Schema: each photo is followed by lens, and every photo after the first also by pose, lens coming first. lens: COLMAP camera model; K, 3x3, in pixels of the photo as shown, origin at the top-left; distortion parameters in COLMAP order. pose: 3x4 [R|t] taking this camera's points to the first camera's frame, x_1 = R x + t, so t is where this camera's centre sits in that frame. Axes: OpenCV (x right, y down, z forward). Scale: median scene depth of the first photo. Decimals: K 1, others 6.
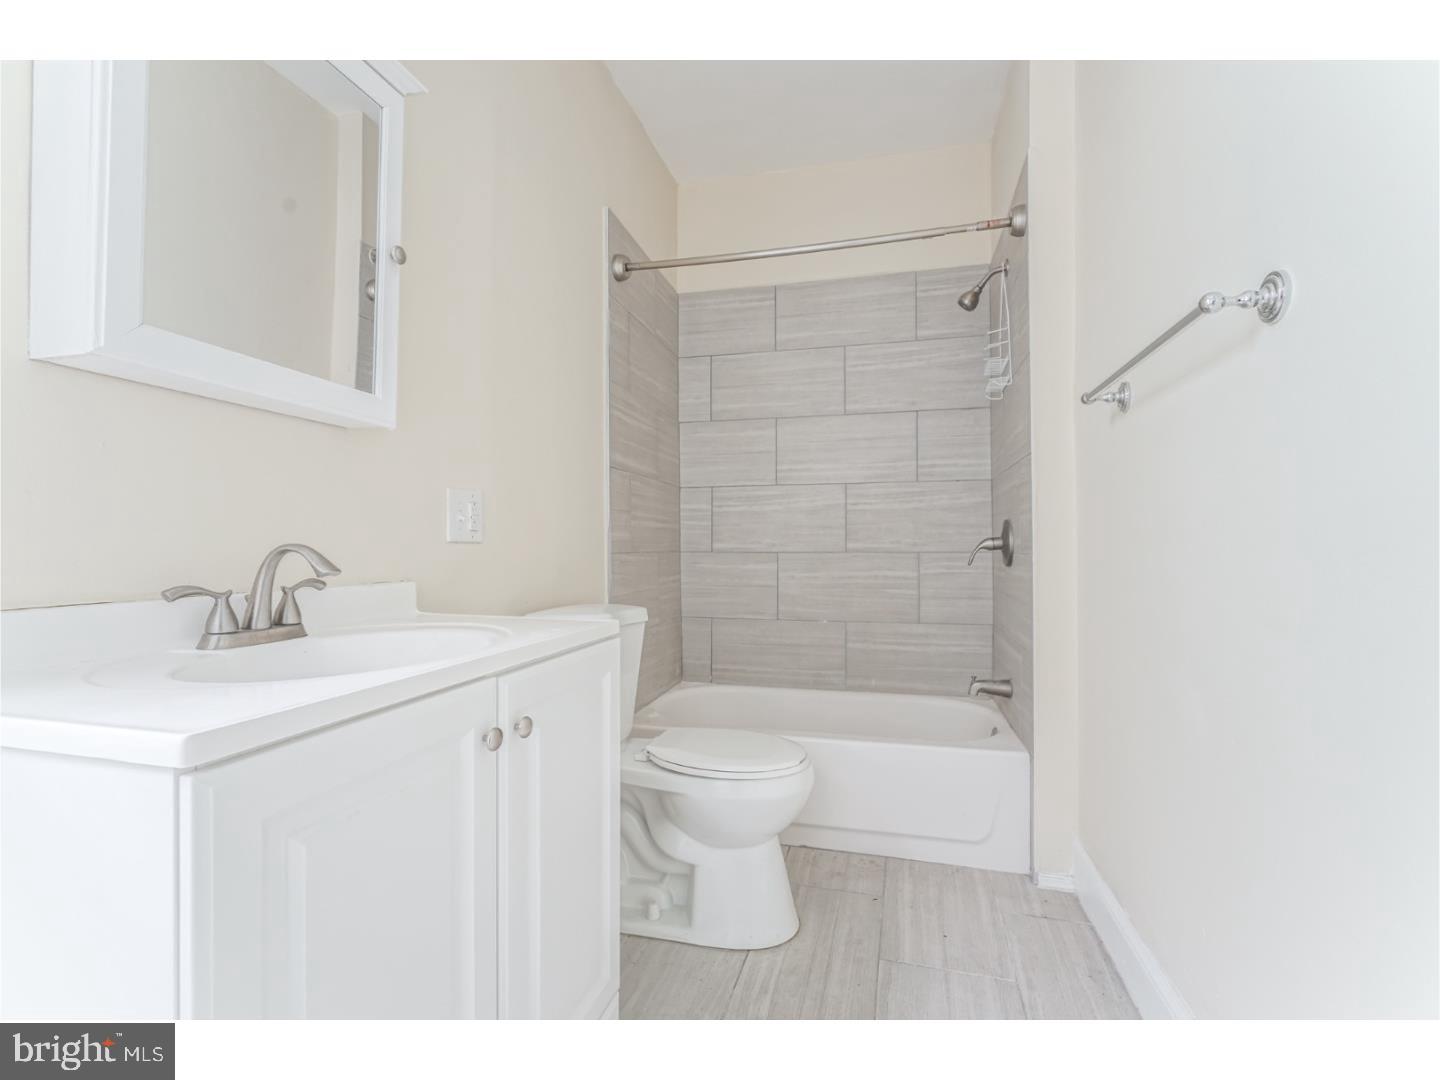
lens RADIAL K [[657.8, 0, 715.1], [0, 657.8, 545.2], [0, 0, 1]] dist [-0.005188, 0.002417]
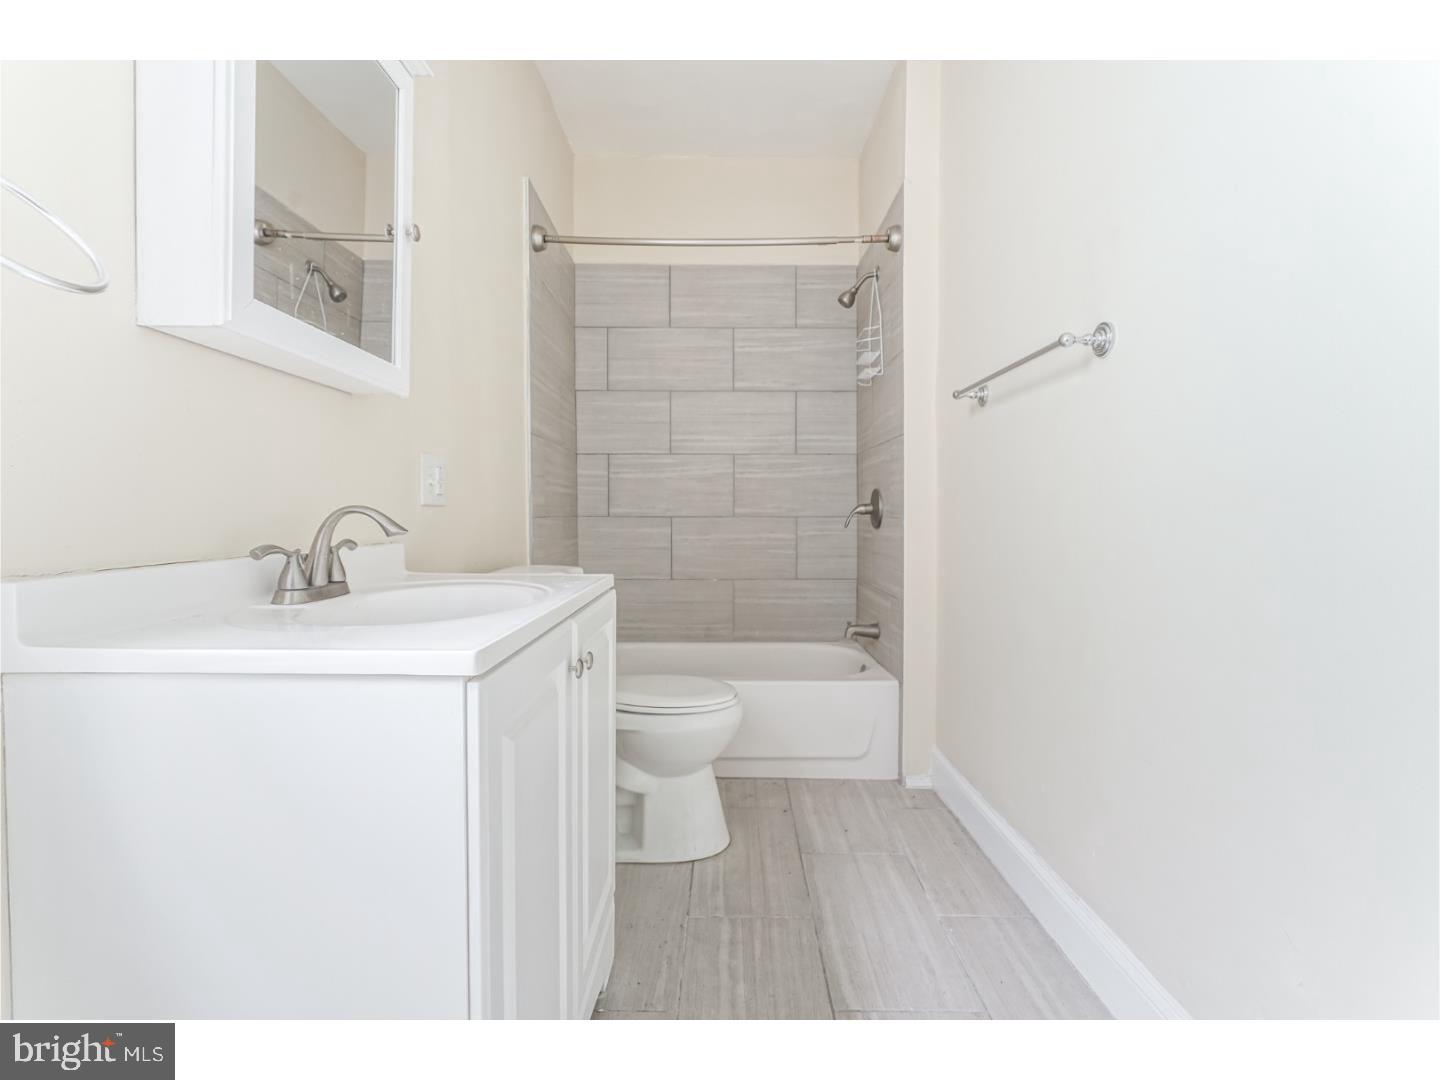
lens RADIAL K [[657.8, 0, 726.6], [0, 657.8, 528.4], [0, 0, 1]] dist [-0.005188, 0.002417]
pose [[0.965230, -0.004215, 0.261370, -0.142643], [-0.002707, 0.999655, 0.026118, 0.002244], [-0.261390, -0.025918, 0.964885, -0.083871]]
